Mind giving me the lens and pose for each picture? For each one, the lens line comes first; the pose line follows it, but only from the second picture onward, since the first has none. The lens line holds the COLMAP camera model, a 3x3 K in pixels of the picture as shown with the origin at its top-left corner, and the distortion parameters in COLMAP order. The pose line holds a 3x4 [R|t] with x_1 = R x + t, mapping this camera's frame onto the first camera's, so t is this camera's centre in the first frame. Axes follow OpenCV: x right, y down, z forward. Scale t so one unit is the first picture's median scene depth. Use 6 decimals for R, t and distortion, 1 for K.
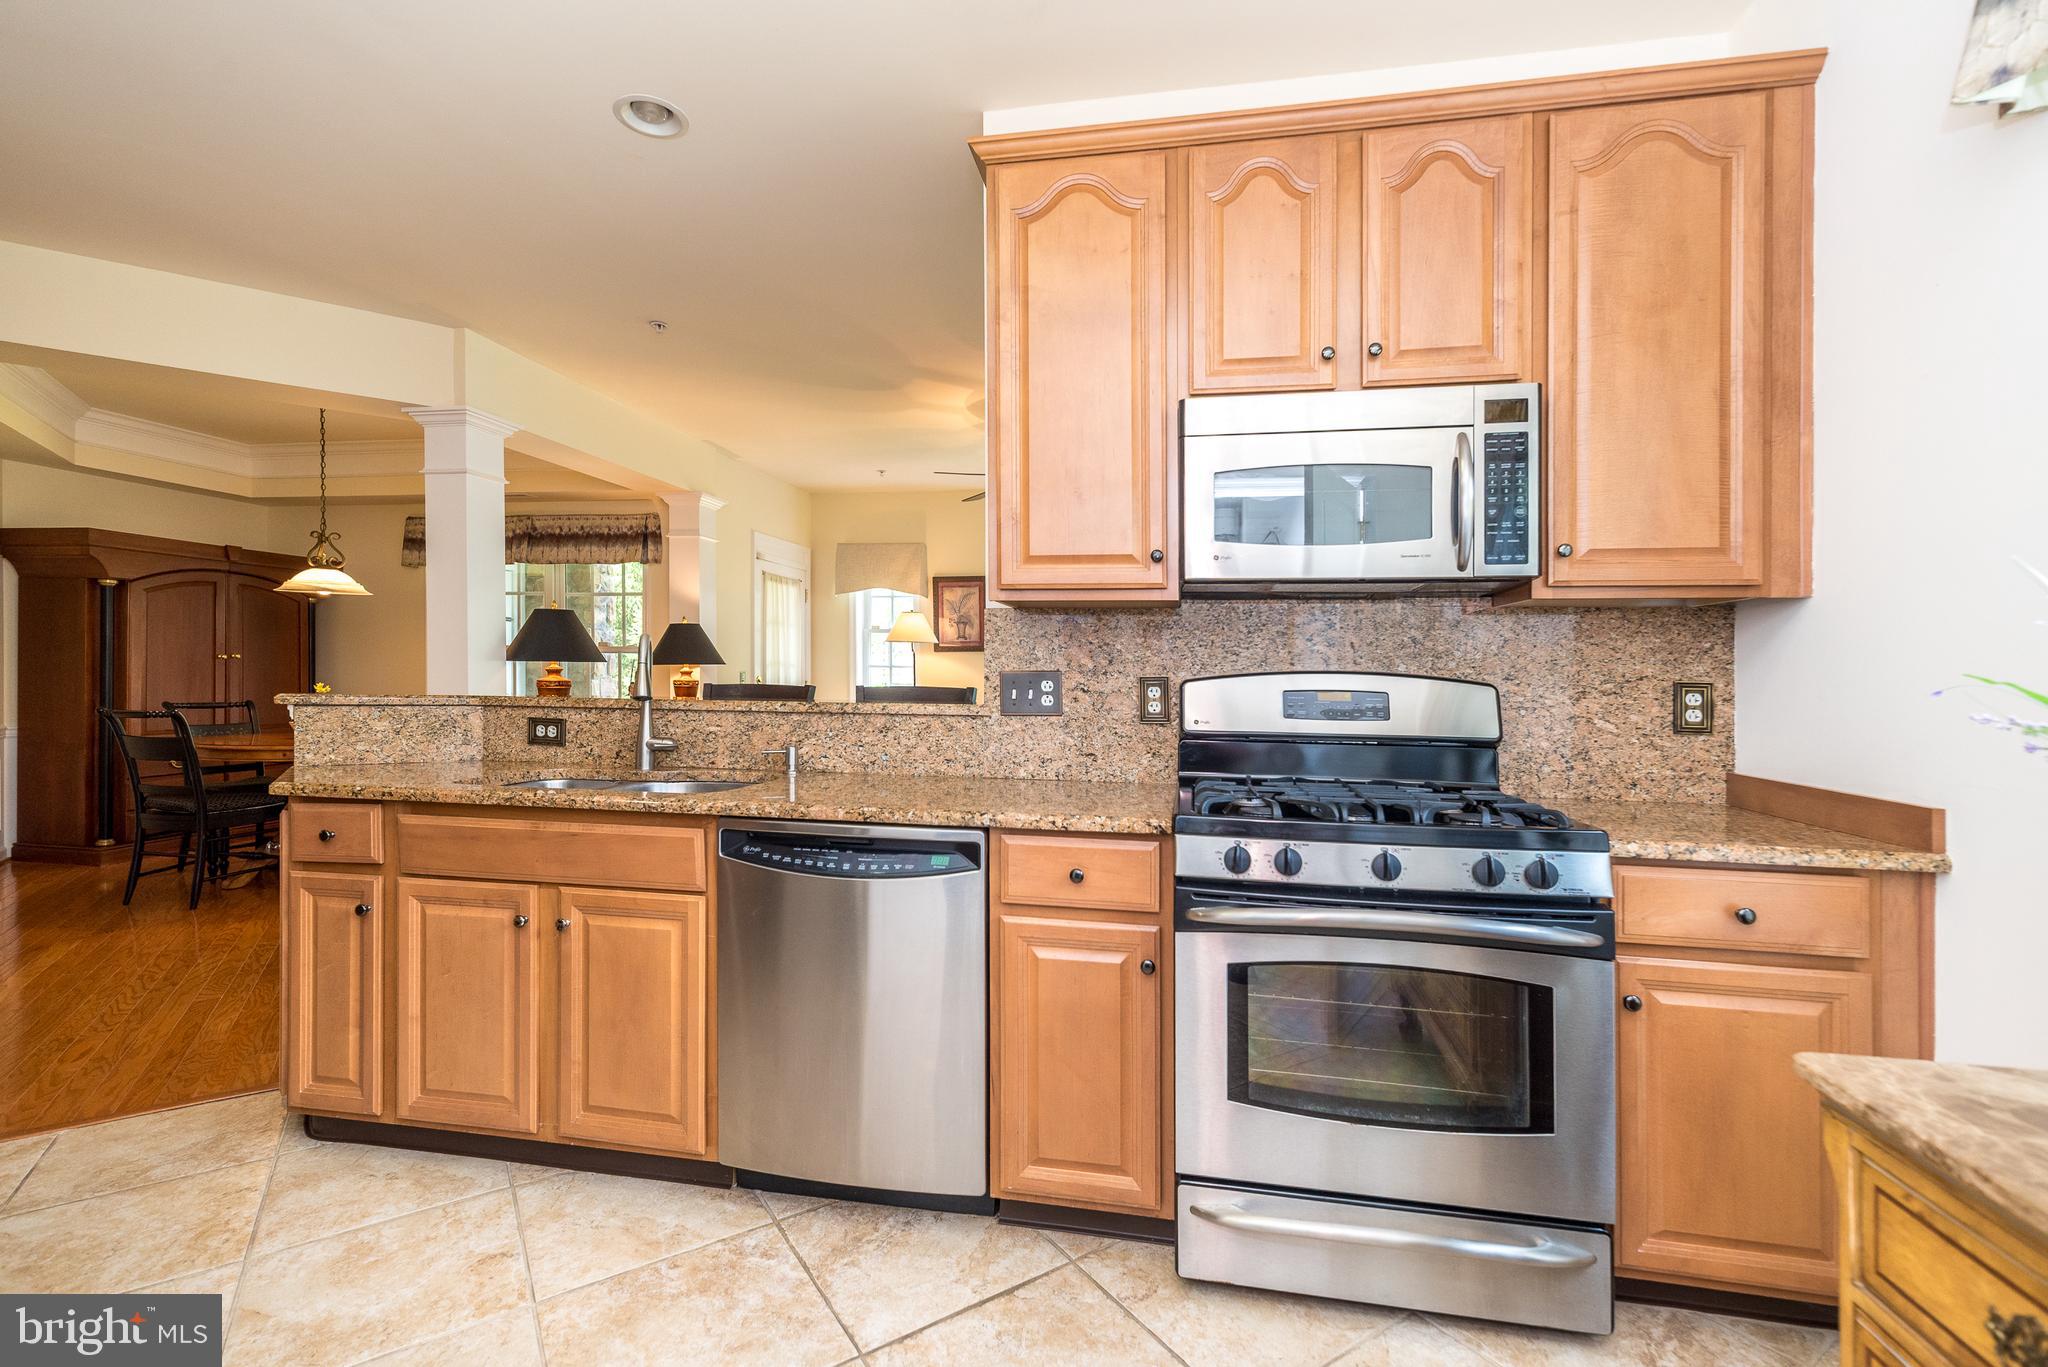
lens RADIAL K [[886.5, 0, 1024.9], [0, 886.5, 669.8], [0, 0, 1]] dist [0.004643, 0.000933]
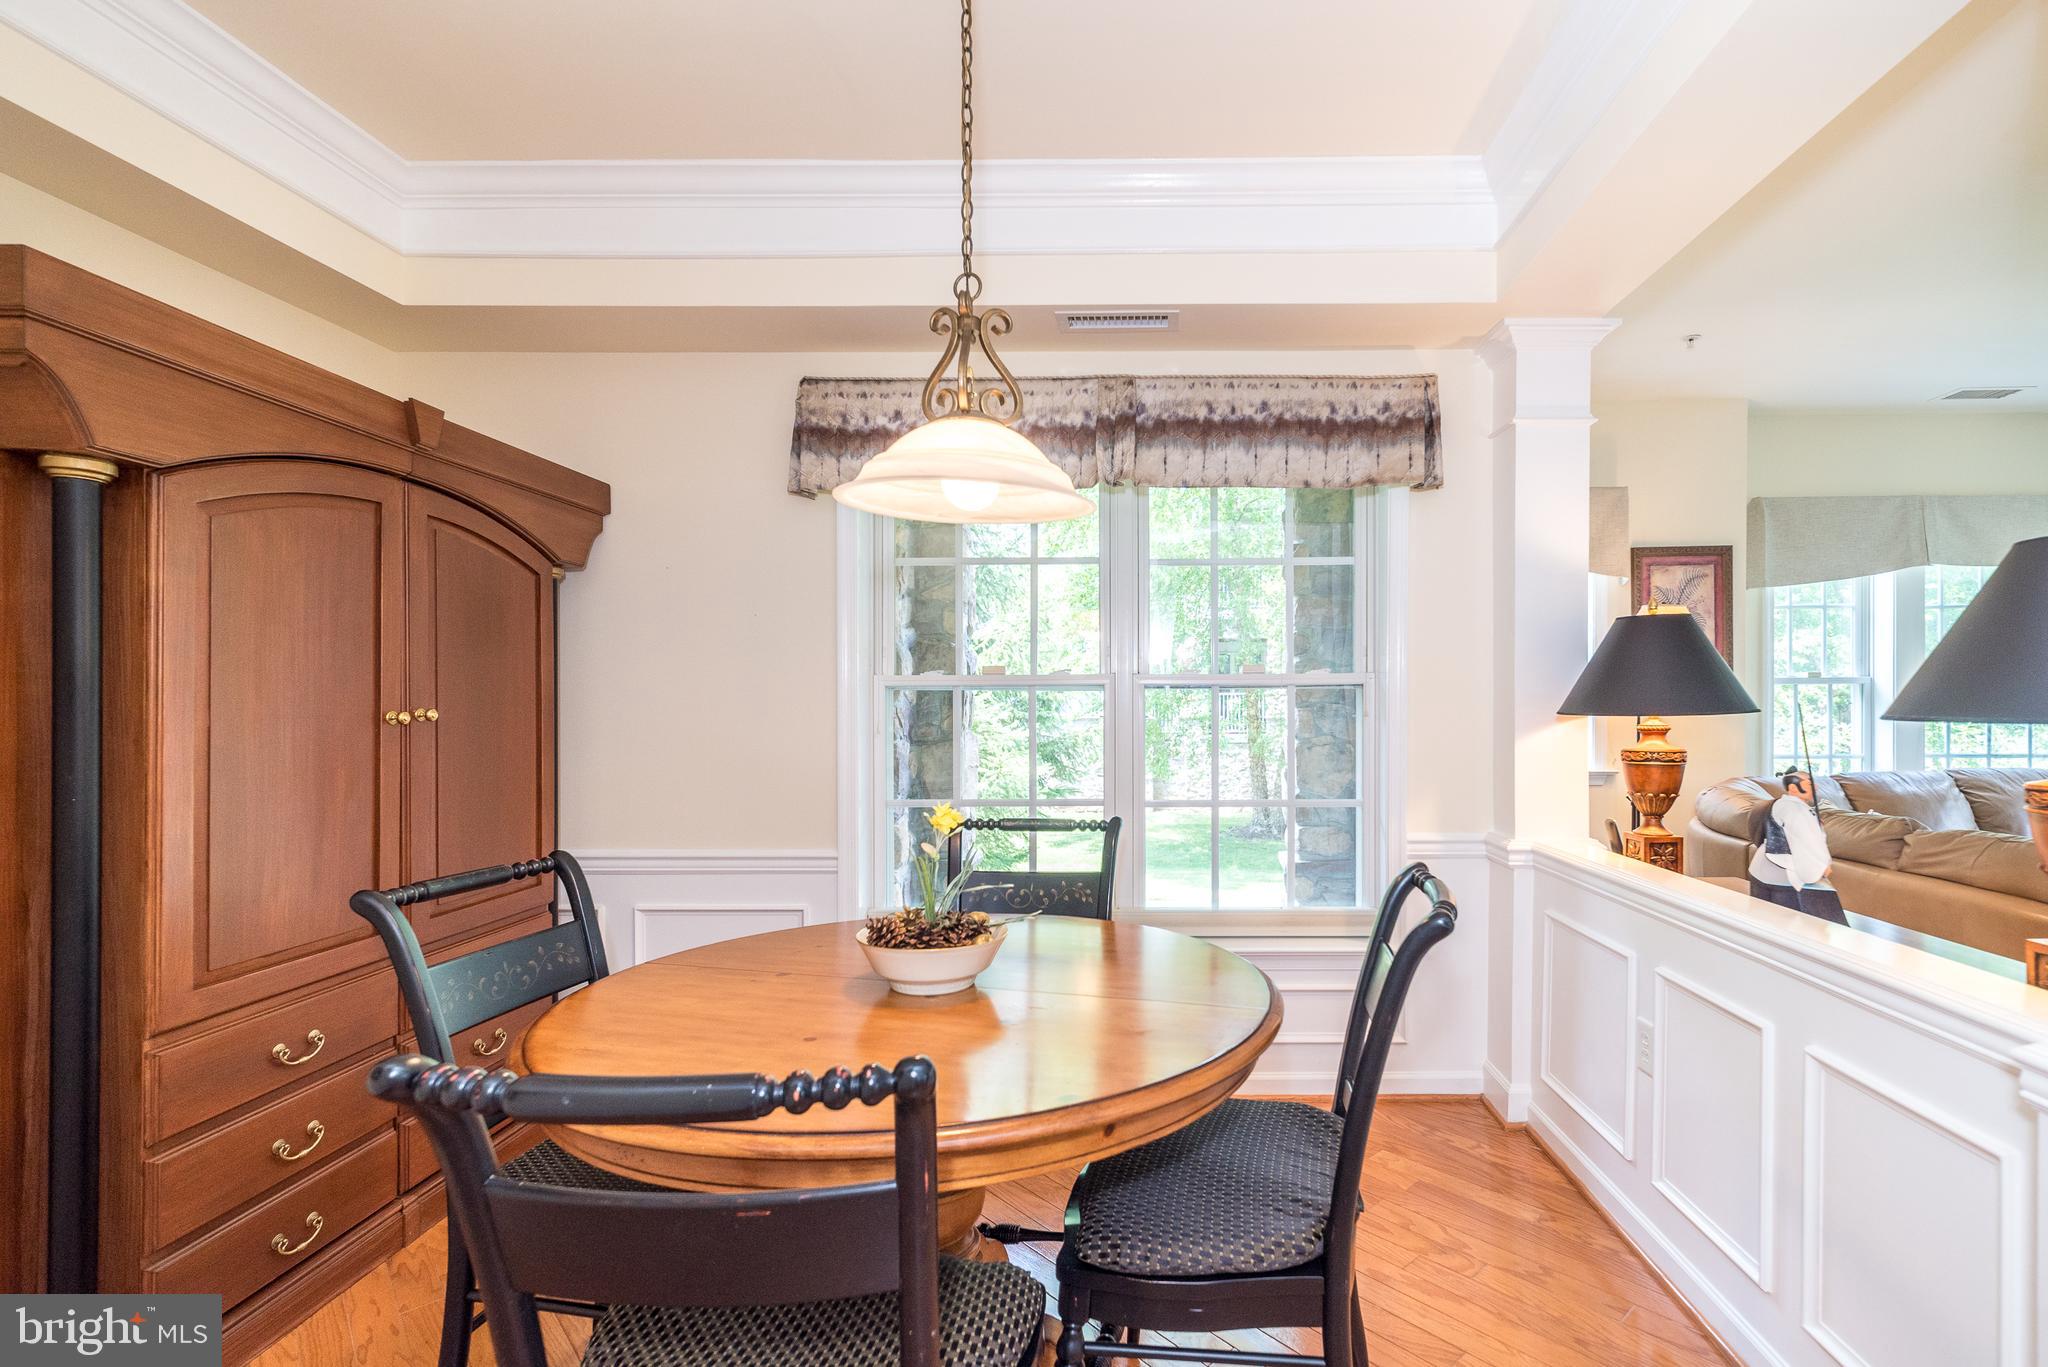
lens RADIAL K [[935.8, 0, 1161.3], [0, 935.8, 715.9], [0, 0, 1]] dist [0.001208, 0.000872]
pose [[0.984028, -0.021356, 0.176726, -1.615466], [0.018094, 0.999635, 0.020047, -0.041438], [-0.177089, -0.016529, 0.984056, 1.398365]]
